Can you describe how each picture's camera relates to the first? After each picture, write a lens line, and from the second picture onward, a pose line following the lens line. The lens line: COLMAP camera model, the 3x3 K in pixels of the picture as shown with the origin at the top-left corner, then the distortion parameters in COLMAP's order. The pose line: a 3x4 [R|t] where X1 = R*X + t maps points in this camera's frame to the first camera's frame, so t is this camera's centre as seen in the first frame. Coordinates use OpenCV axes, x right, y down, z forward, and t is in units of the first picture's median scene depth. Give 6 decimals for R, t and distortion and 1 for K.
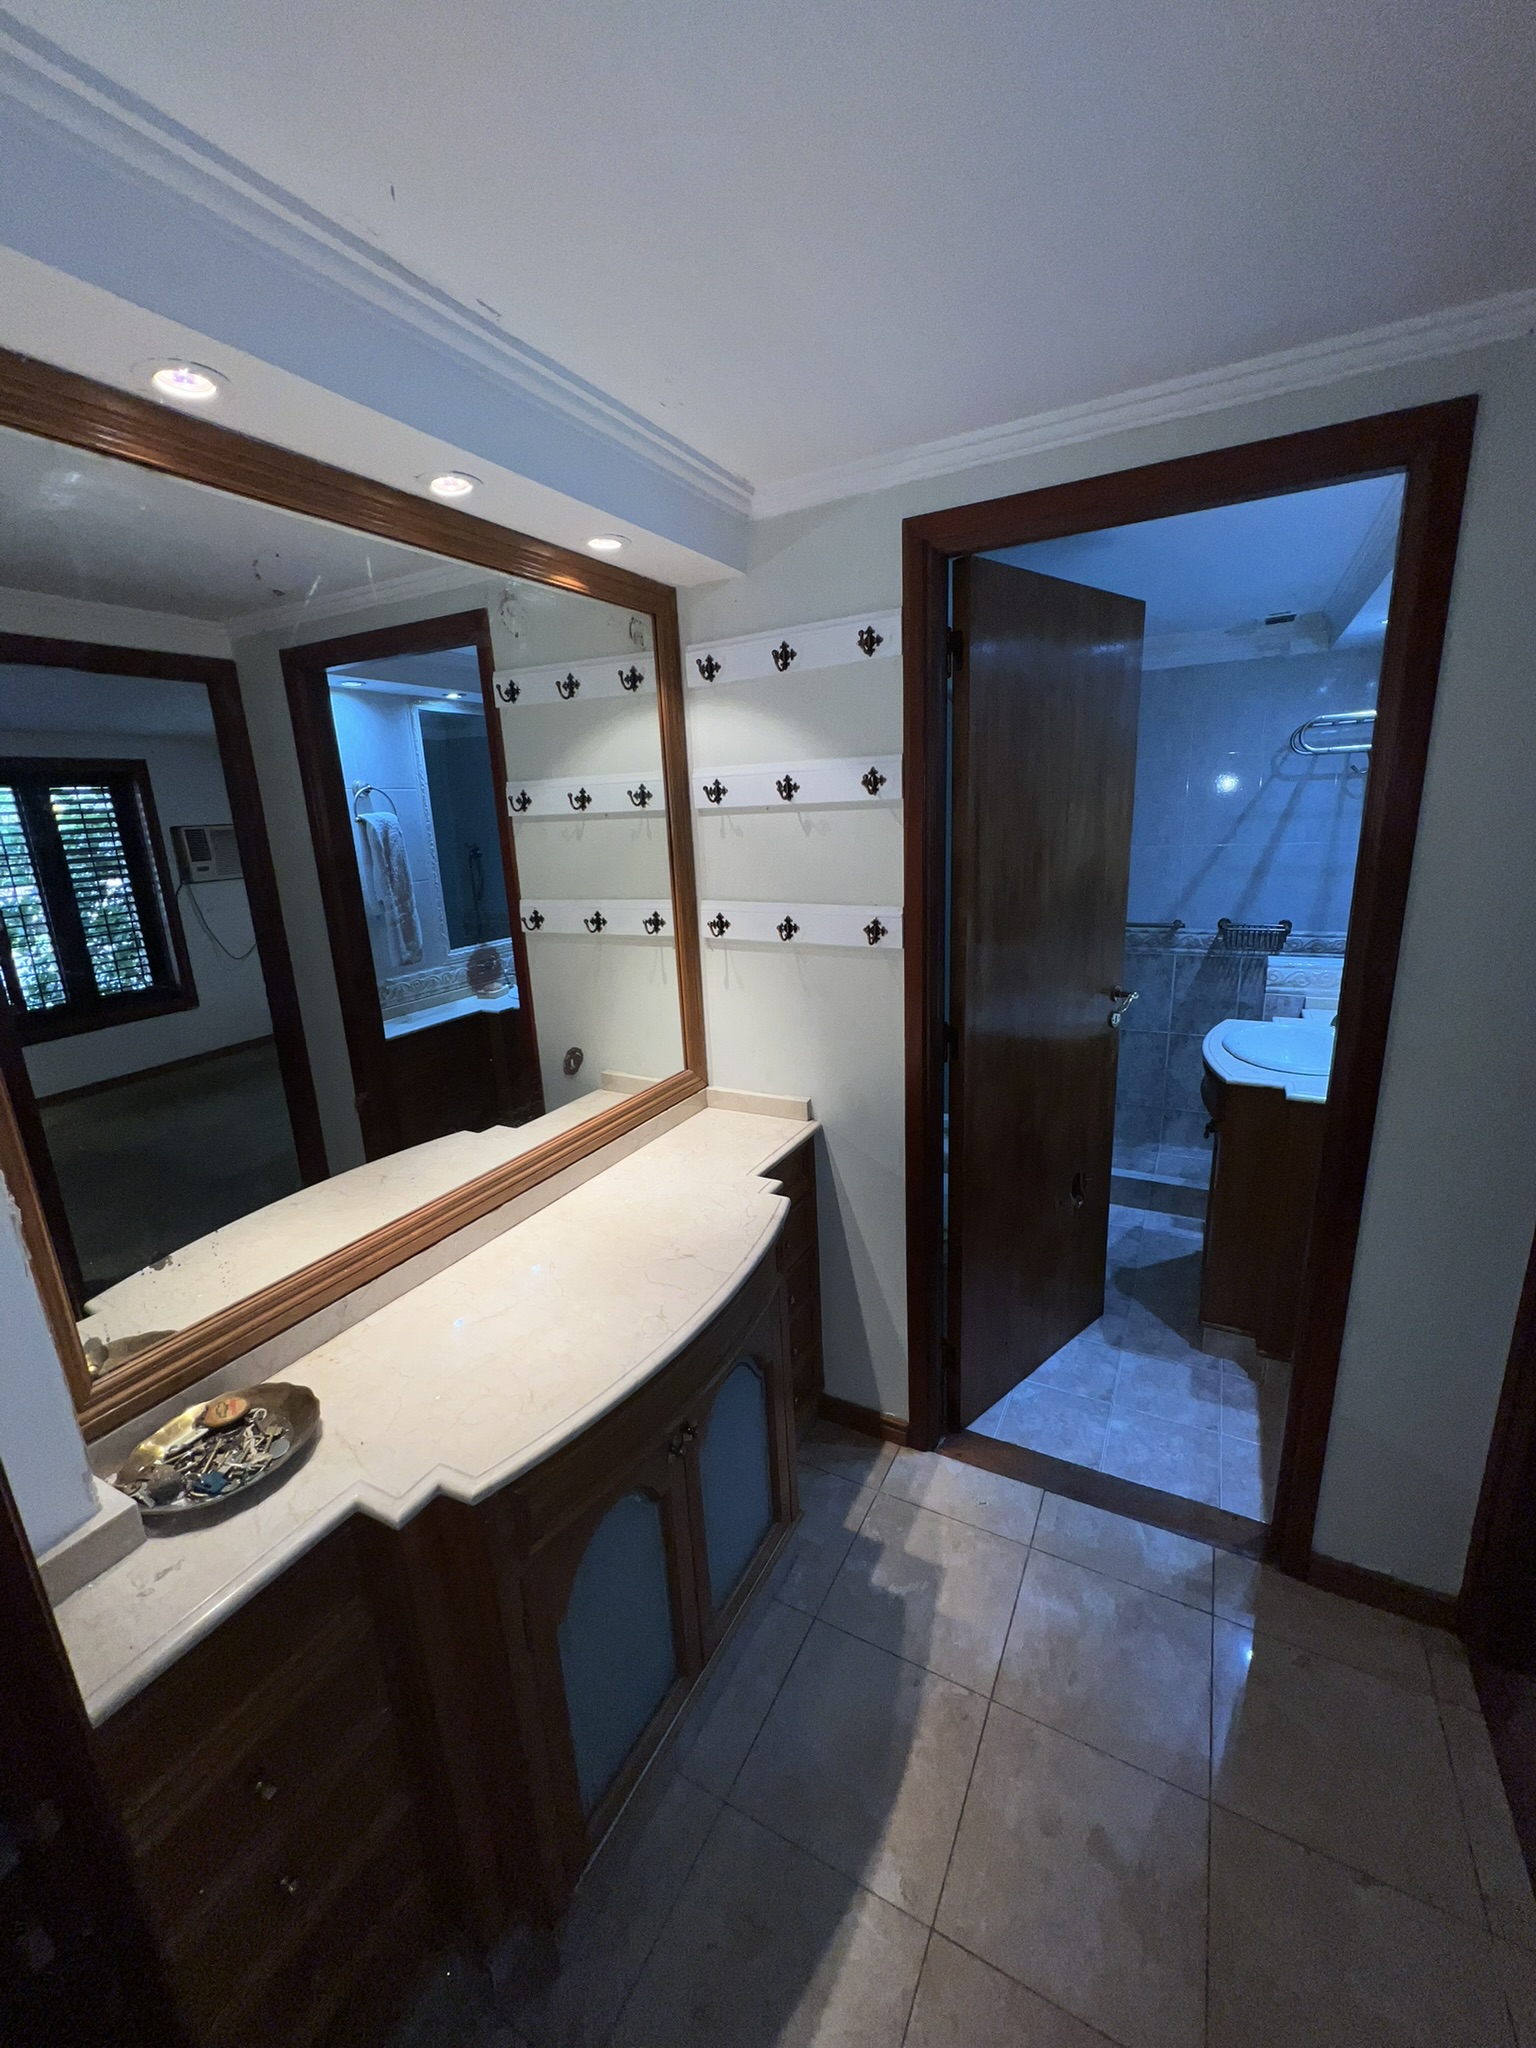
lens RADIAL K [[819.4, 0, 775.1], [0, 819.4, 1020.6], [0, 0, 1]] dist [0.000725, 0.000024]
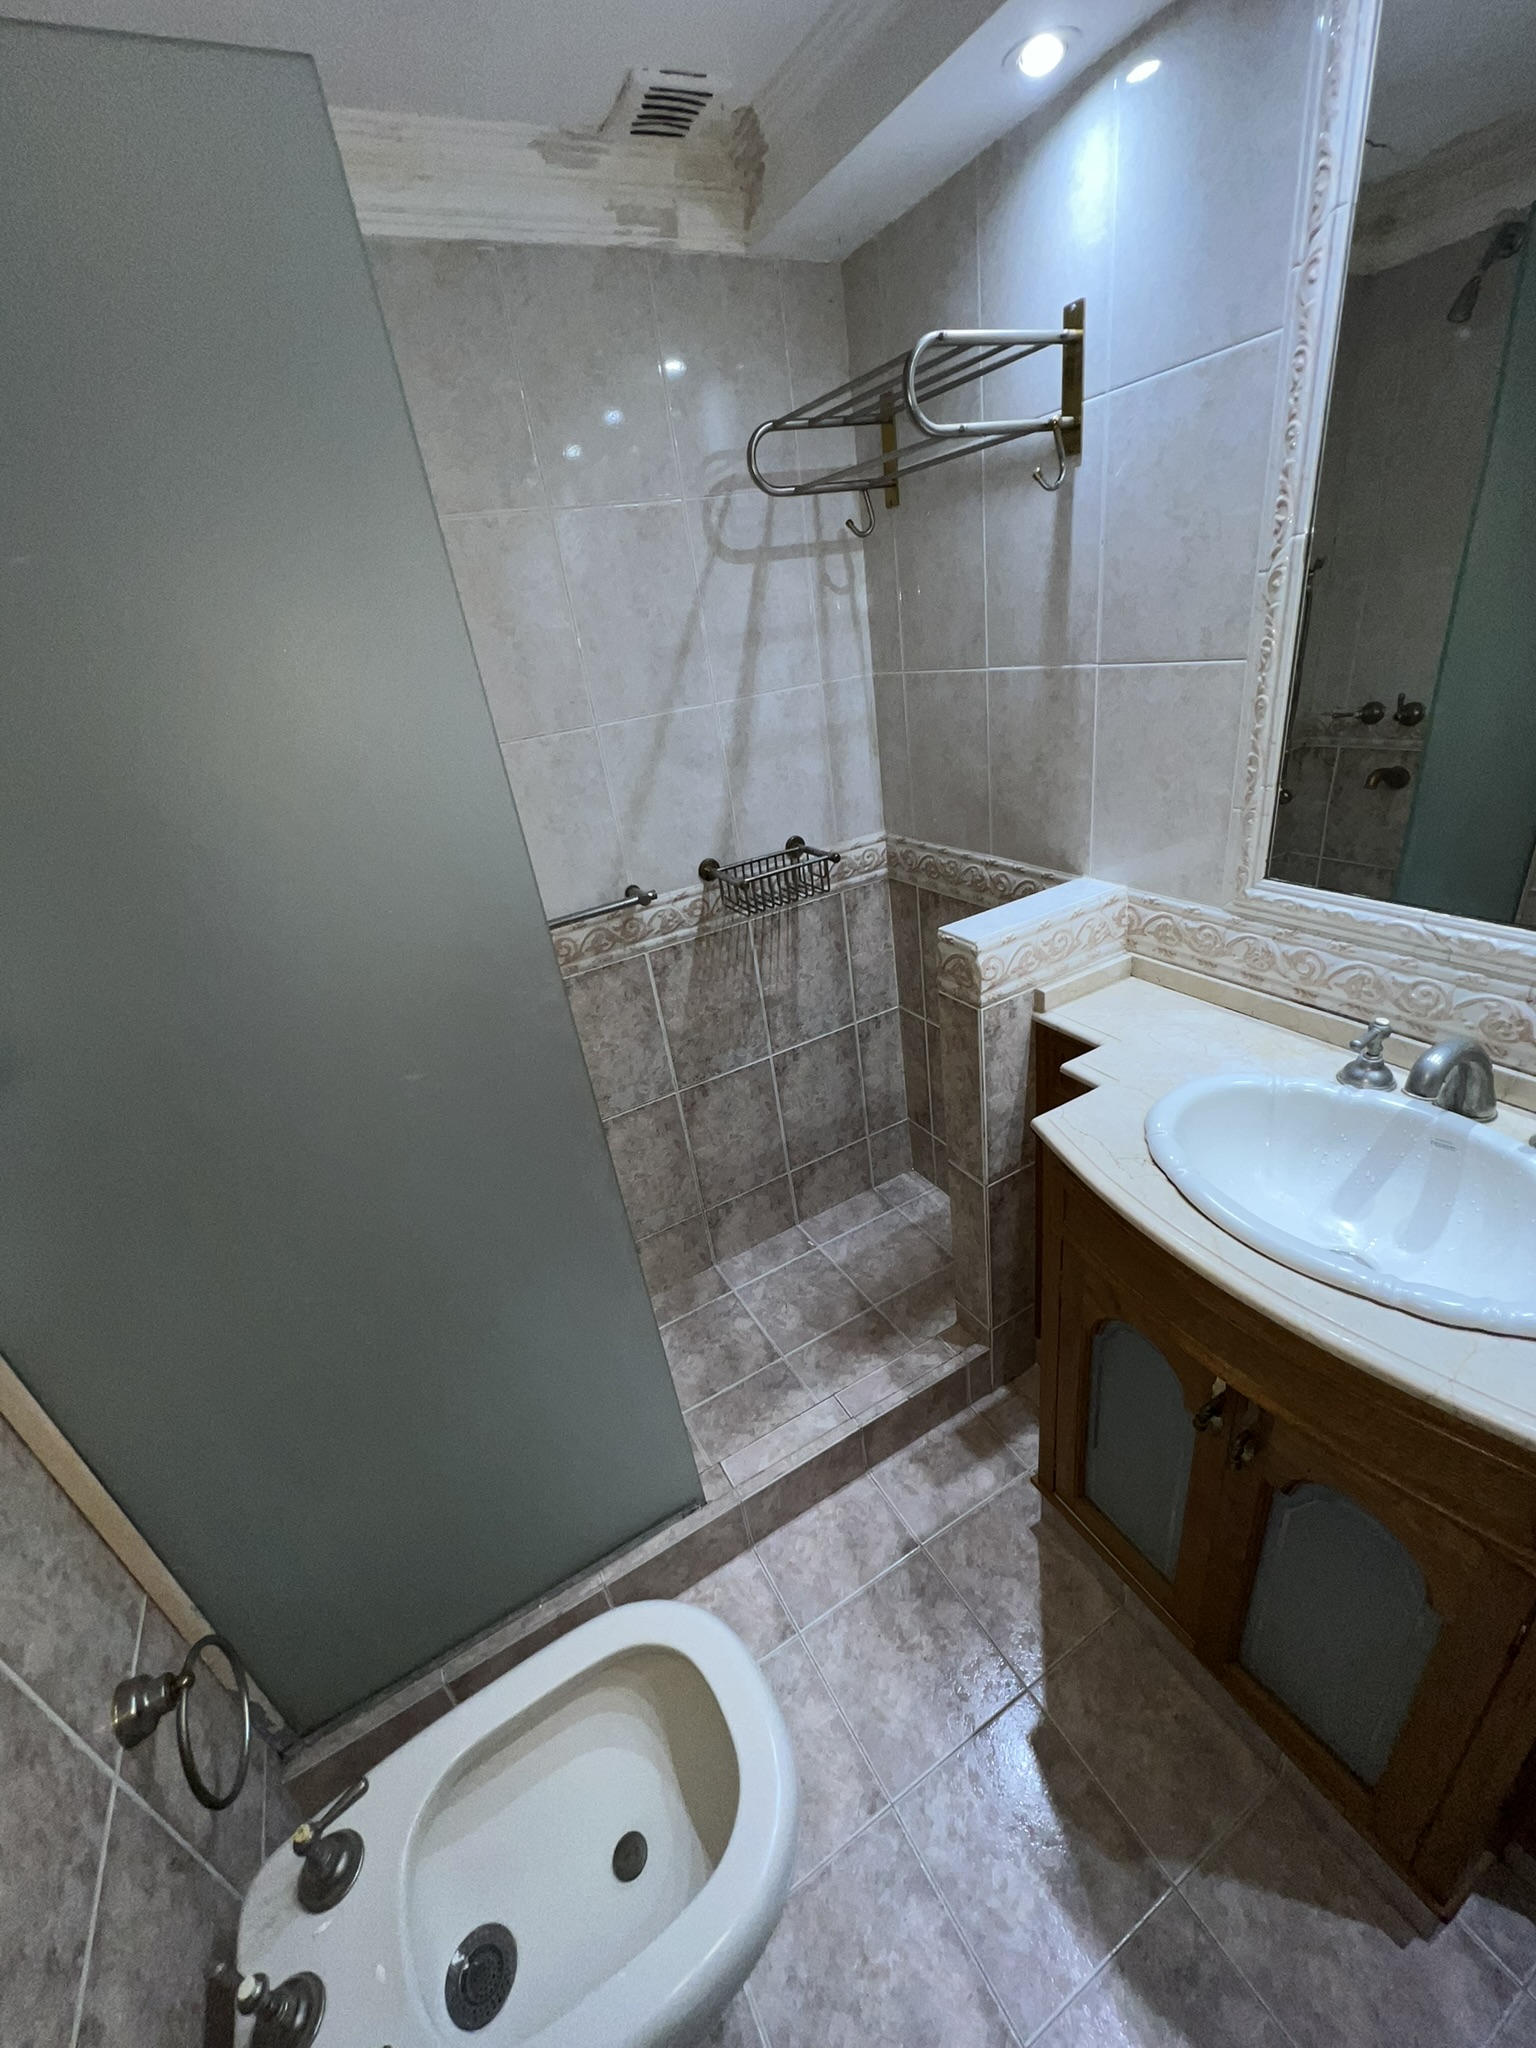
lens RADIAL K [[819.4, 0, 768.5], [0, 819.4, 1020.7], [0, 0, 1]] dist [0.000725, 0.000024]
pose [[0.537513, -0.398856, 0.742963, 0.156295], [0.315061, 0.912249, 0.261799, -0.161123], [-0.782187, 0.093358, 0.616009, 0.692858]]
